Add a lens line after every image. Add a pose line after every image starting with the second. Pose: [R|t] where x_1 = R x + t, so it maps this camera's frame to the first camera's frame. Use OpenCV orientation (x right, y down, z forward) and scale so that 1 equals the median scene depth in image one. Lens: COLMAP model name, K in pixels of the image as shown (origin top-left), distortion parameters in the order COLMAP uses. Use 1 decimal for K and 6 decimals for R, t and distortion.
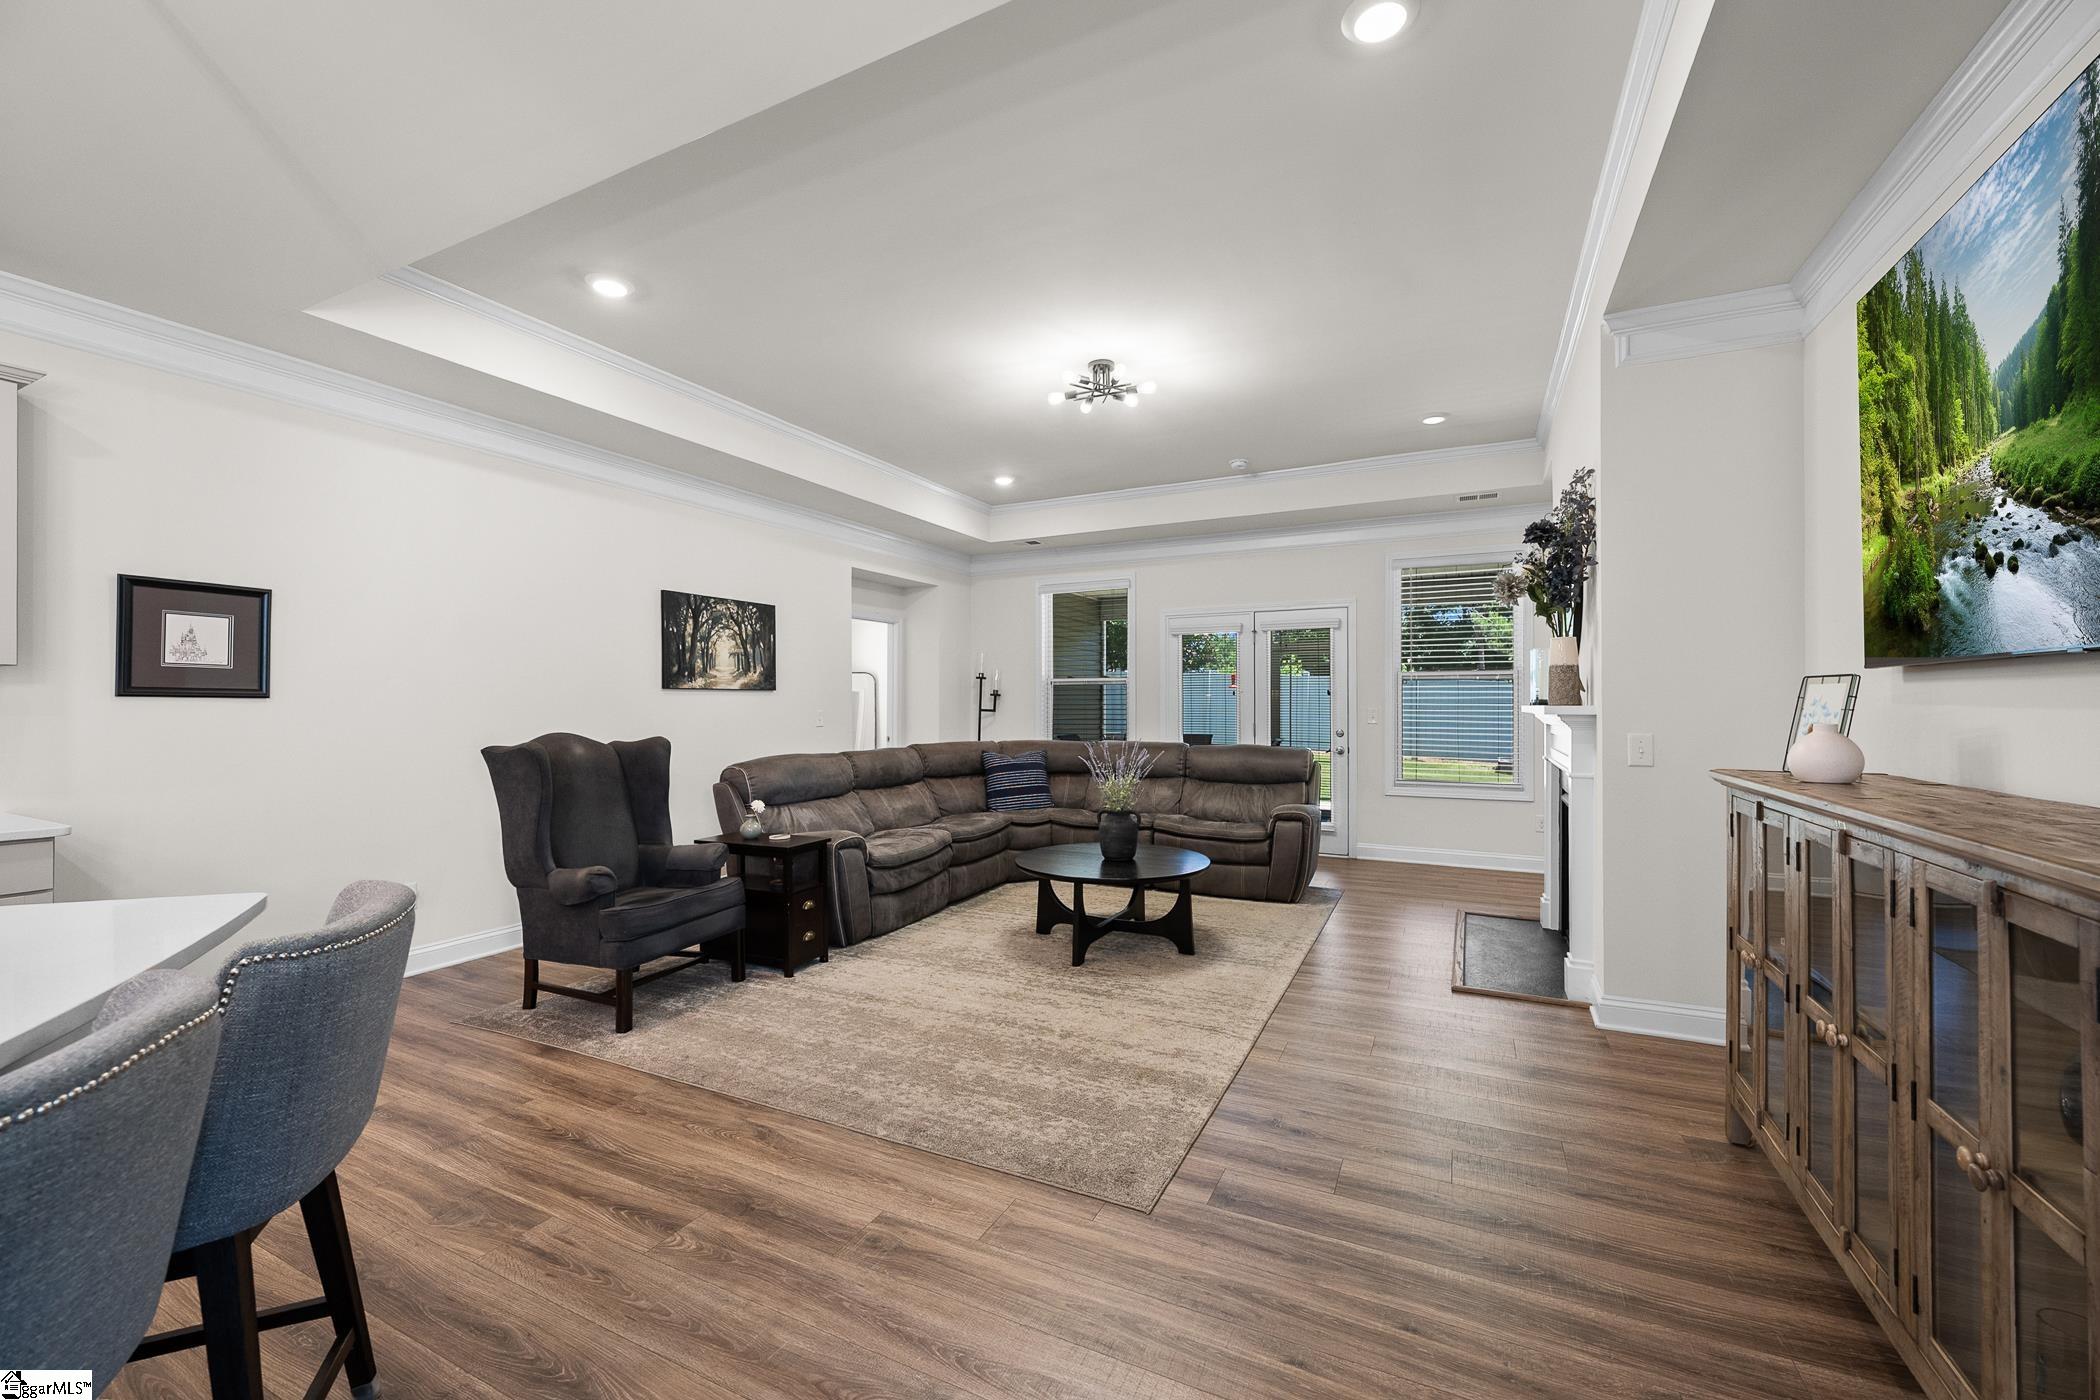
lens RADIAL K [[836.4, 0, 1043.6], [0, 836.4, 701.9], [0, 0, 1]] dist [0.000017, 0.000121]
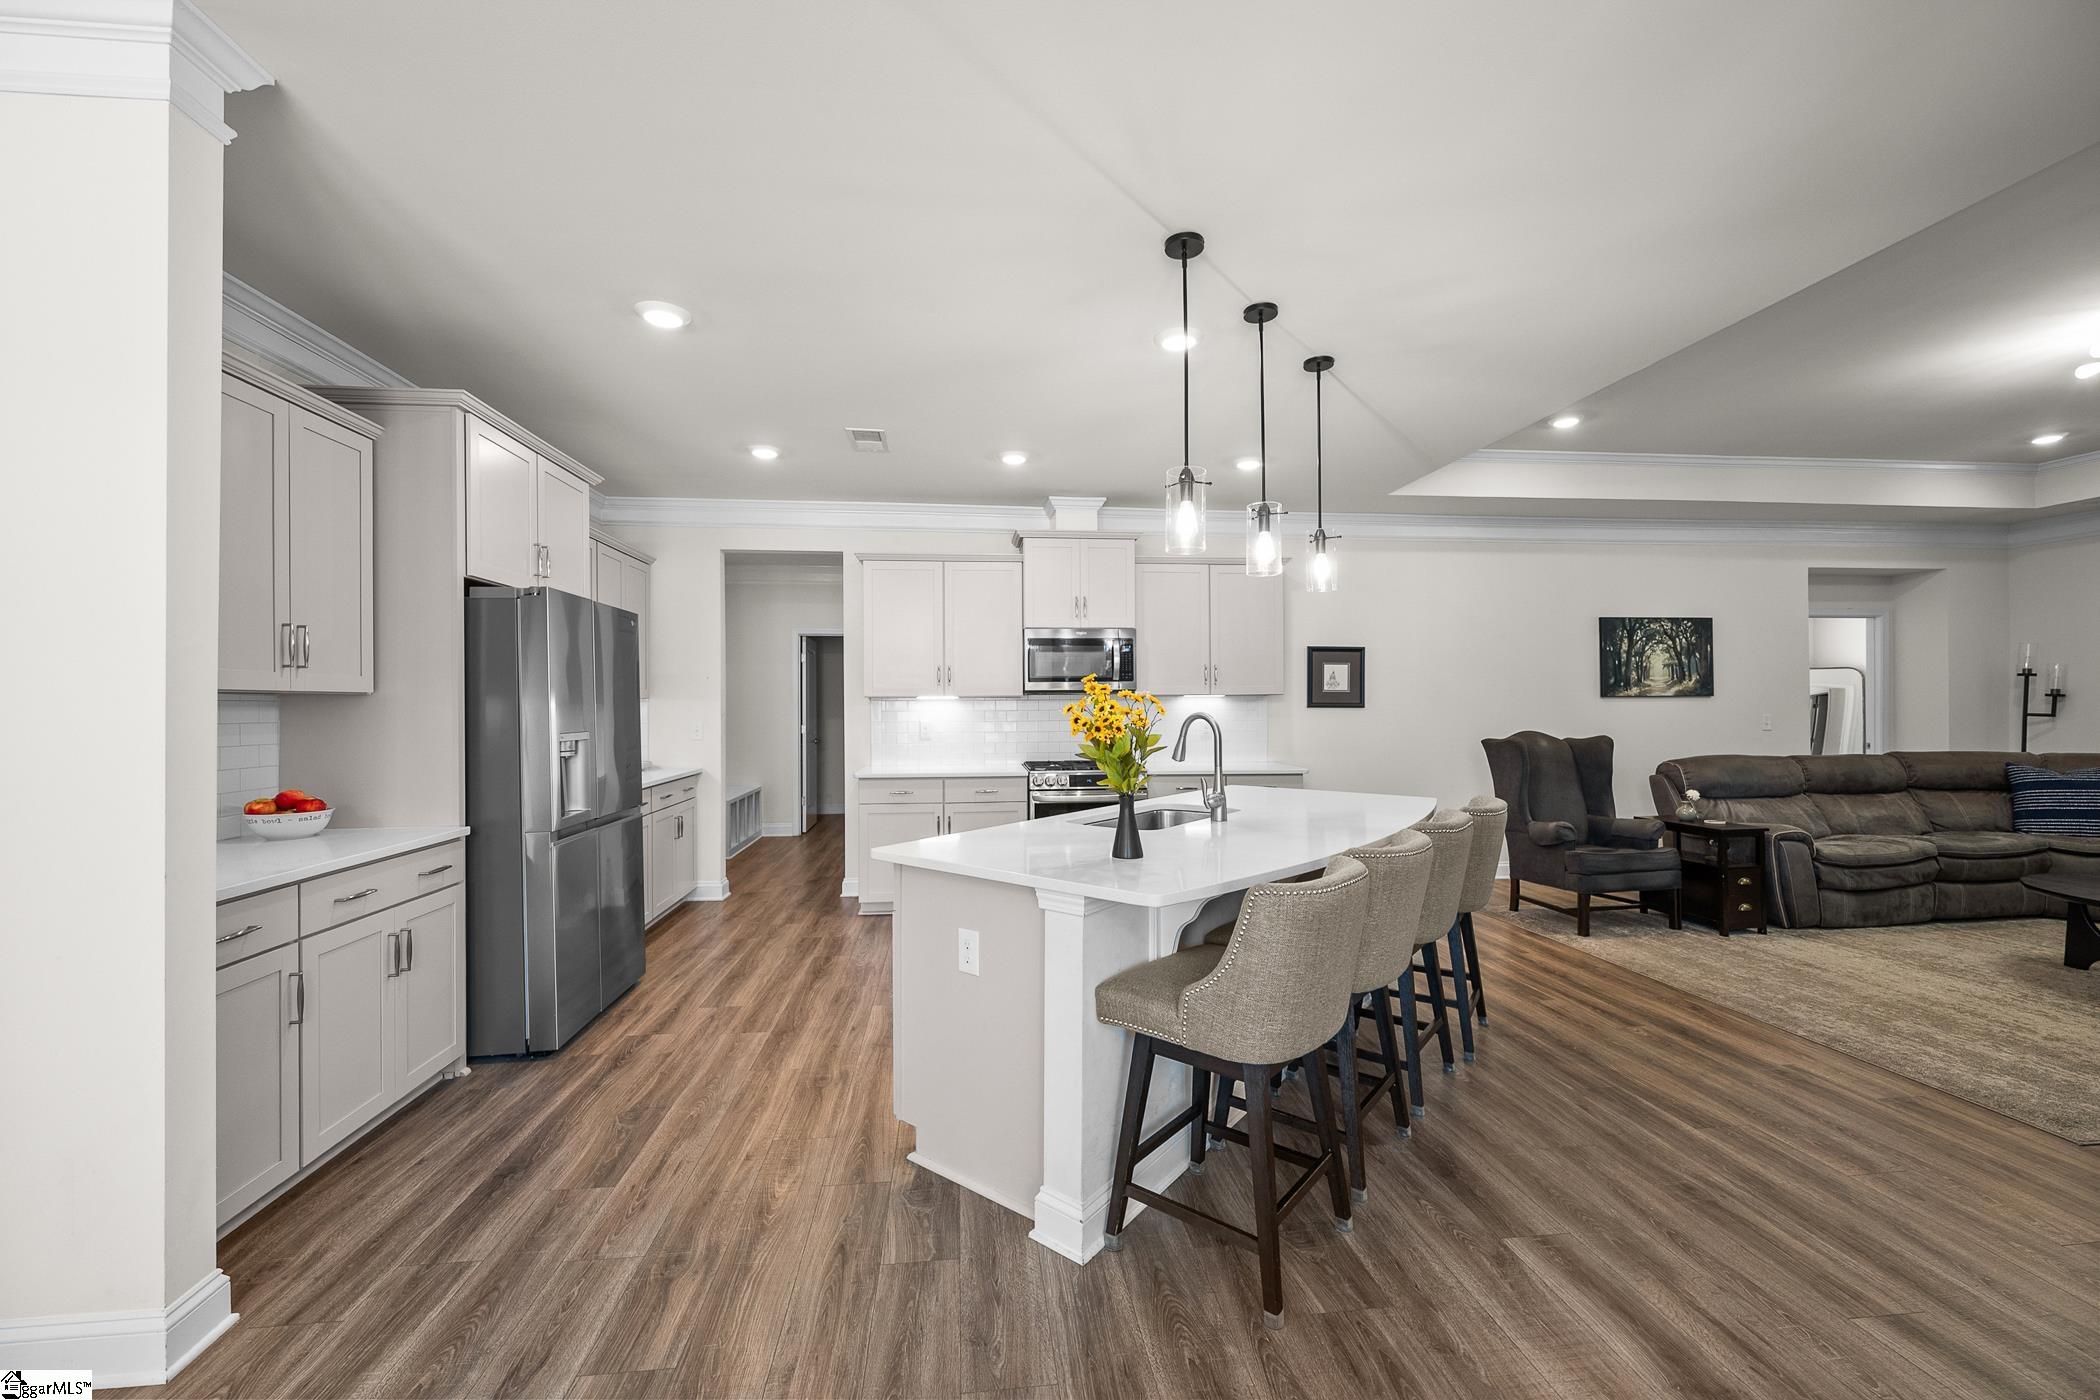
lens RADIAL K [[836.4, 0, 1043.6], [0, 836.4, 701.9], [0, 0, 1]] dist [0.000017, 0.000121]
pose [[0.545686, -0.004377, -0.837978, 0.157146], [0.007296, 0.999973, -0.000472, -0.016650], [0.837958, -0.005857, 0.545704, -0.437990]]
